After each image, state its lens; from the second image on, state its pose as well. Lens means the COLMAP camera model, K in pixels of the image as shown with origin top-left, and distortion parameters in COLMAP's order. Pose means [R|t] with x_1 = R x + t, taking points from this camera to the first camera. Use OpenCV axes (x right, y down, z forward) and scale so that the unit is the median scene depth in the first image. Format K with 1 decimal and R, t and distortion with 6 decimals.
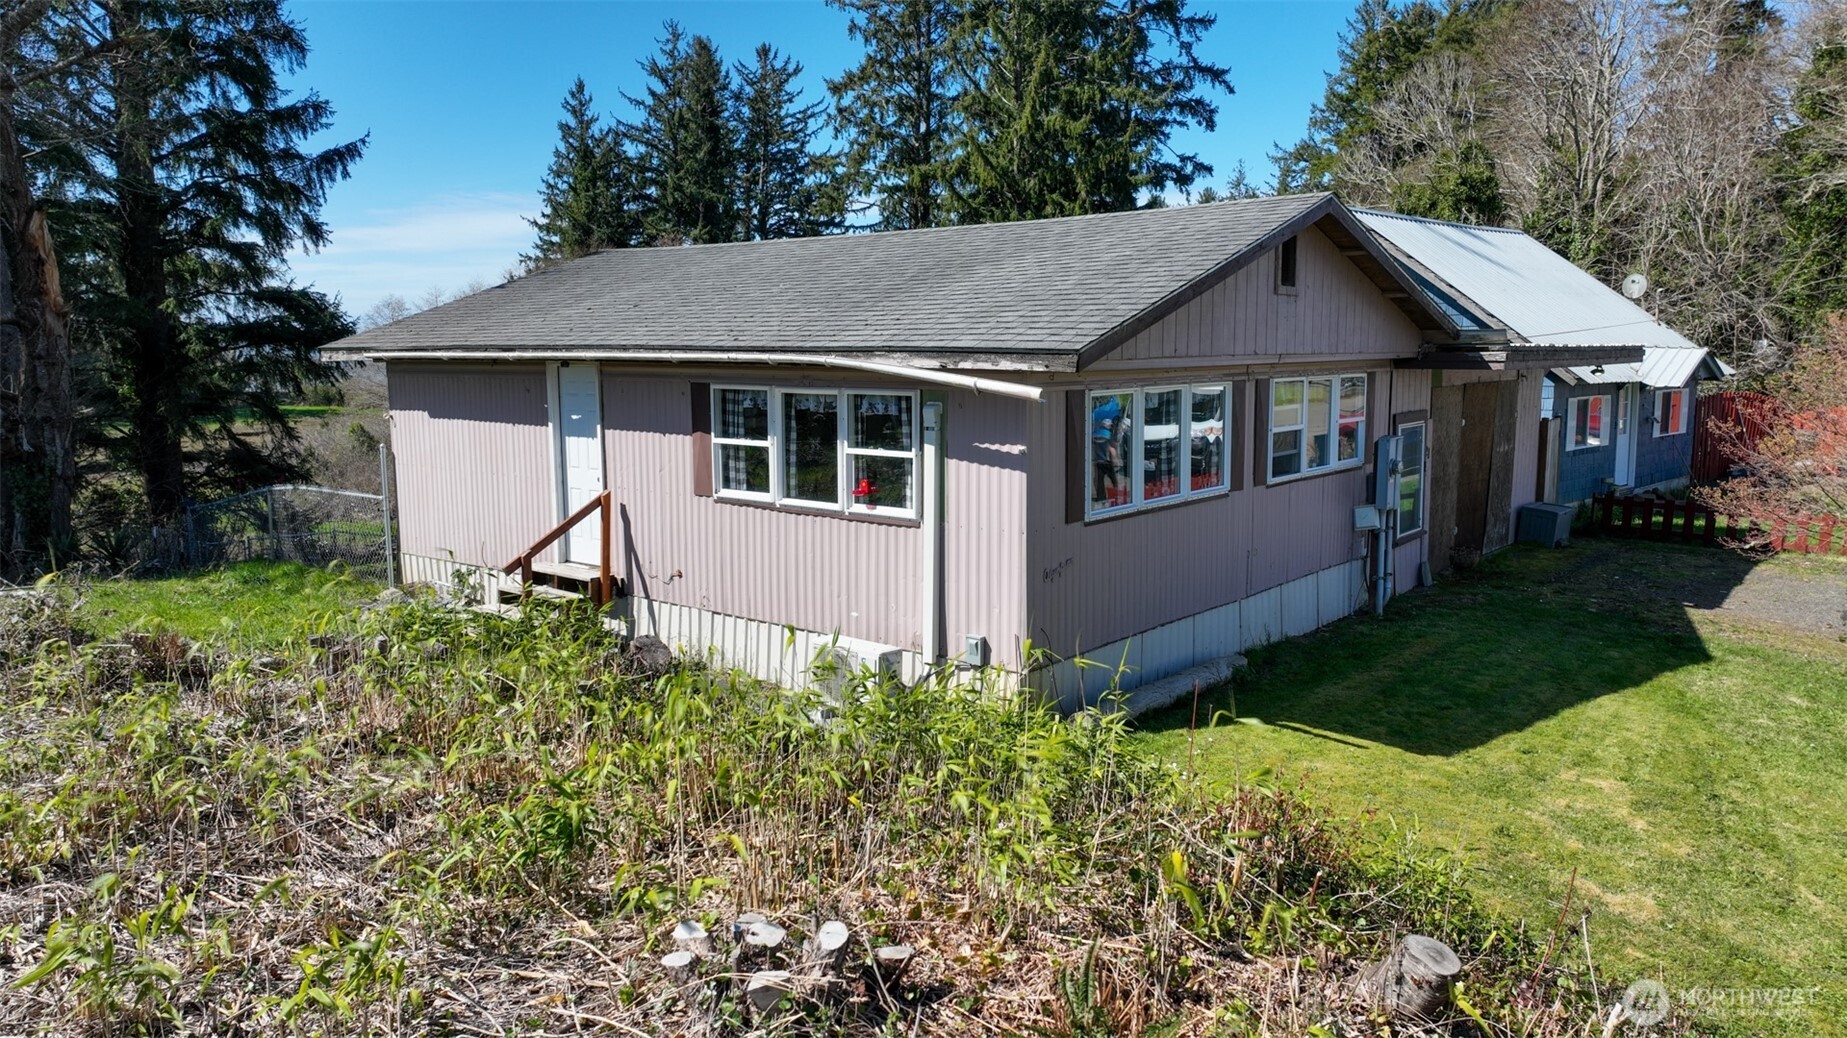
lens RADIAL K [[1305.9, 0, 923.5], [0, 1305.9, 519.0], [0, 0, 1]] dist [-0.001322, -0.000038]
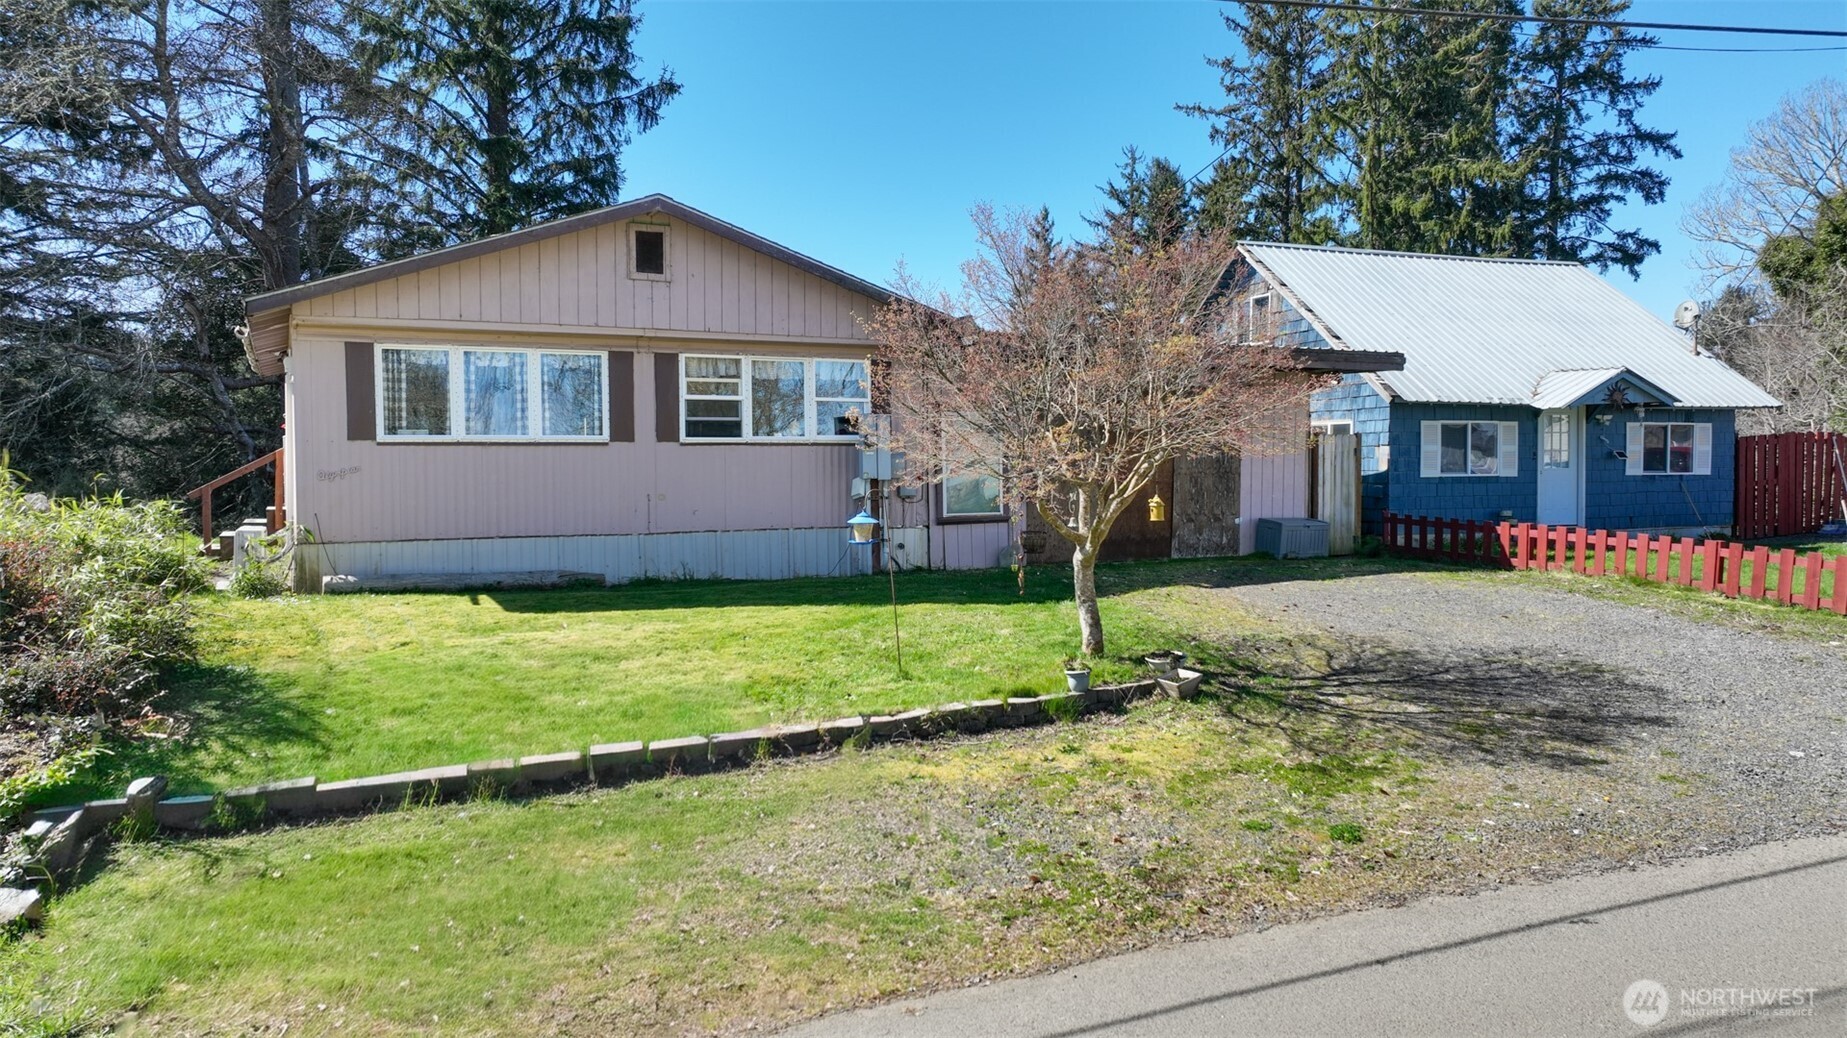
lens RADIAL K [[1291.3, 0, 923.5], [0, 1291.3, 519.0], [0, 0, 1]] dist [0.025532, 0.000627]
pose [[0.916340, 0.019328, -0.399933, 0.164011], [-0.054765, 0.995497, -0.077369, 0.021422], [0.396637, 0.092799, 0.913273, 0.002522]]
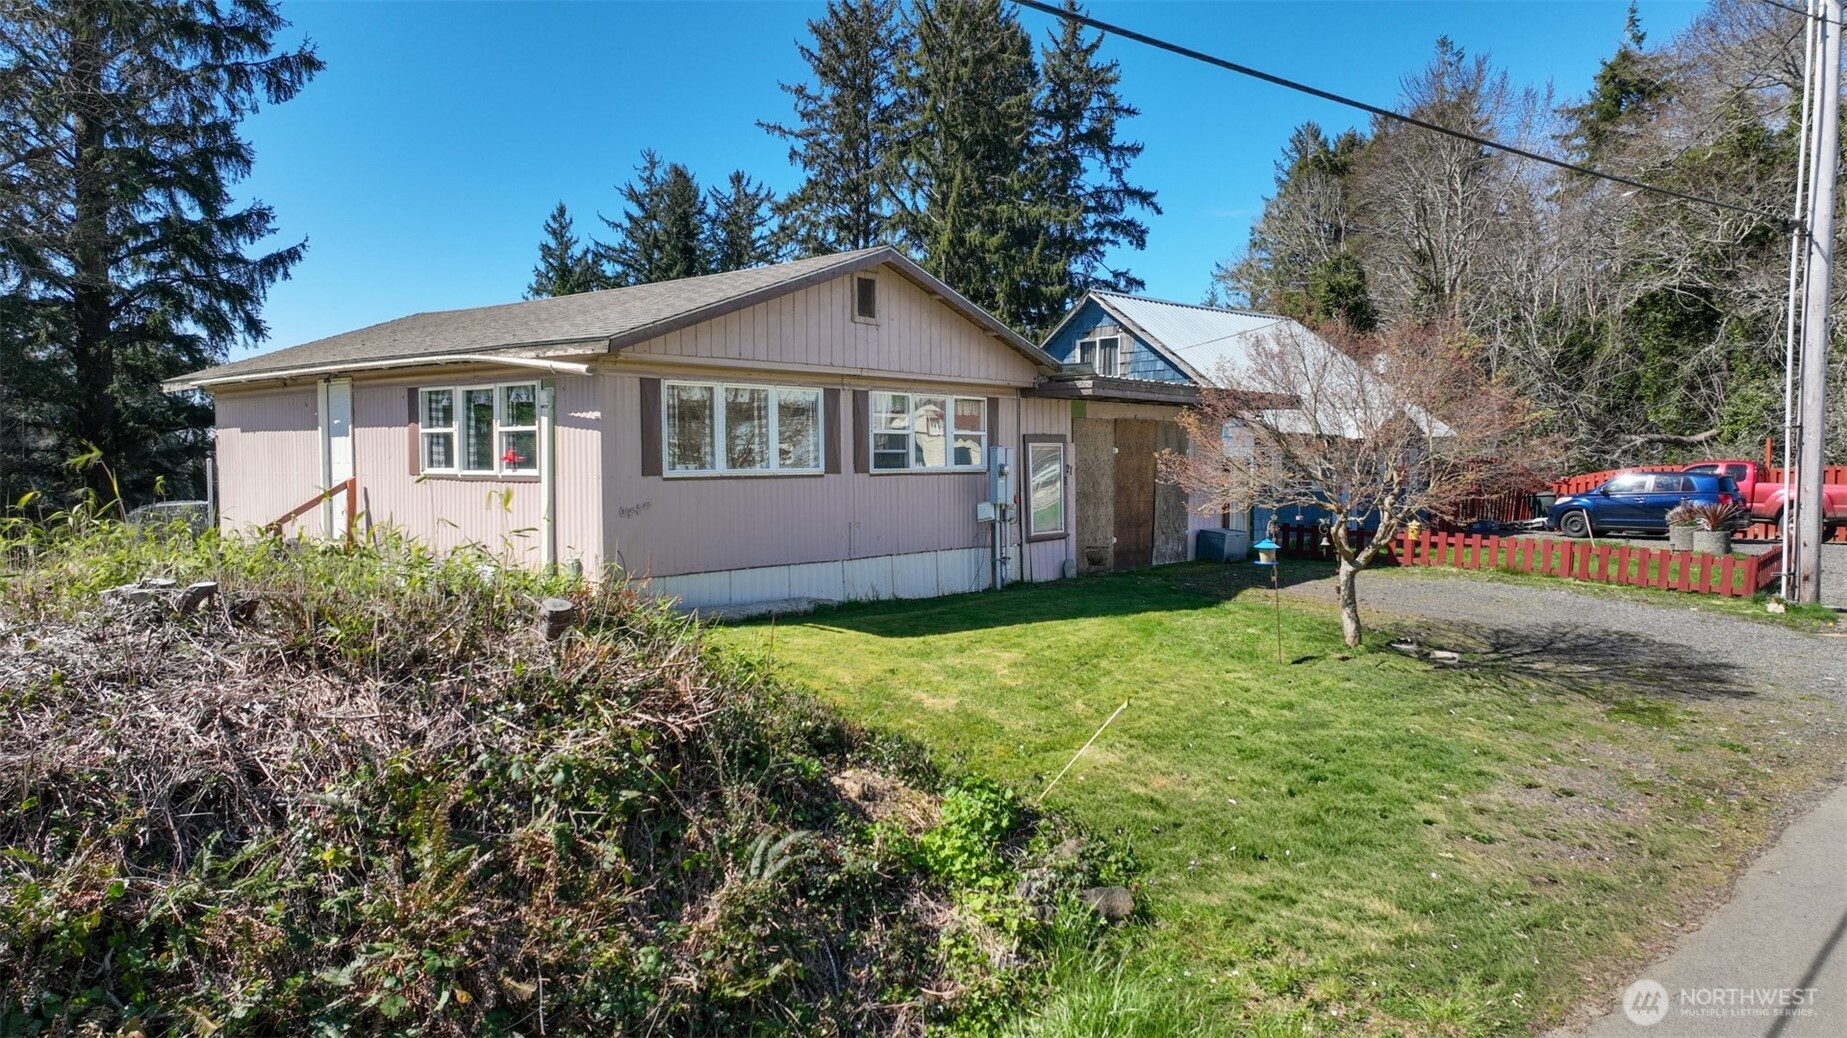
lens RADIAL K [[1301.3, 0, 923.5], [0, 1301.3, 519.0], [0, 0, 1]] dist [0.002977, 0.001929]
pose [[0.999996, 0.000273, 0.002724, 0.054407], [-0.000026, 0.995899, -0.090475, 0.023380], [-0.002738, 0.090475, 0.995895, -0.046875]]
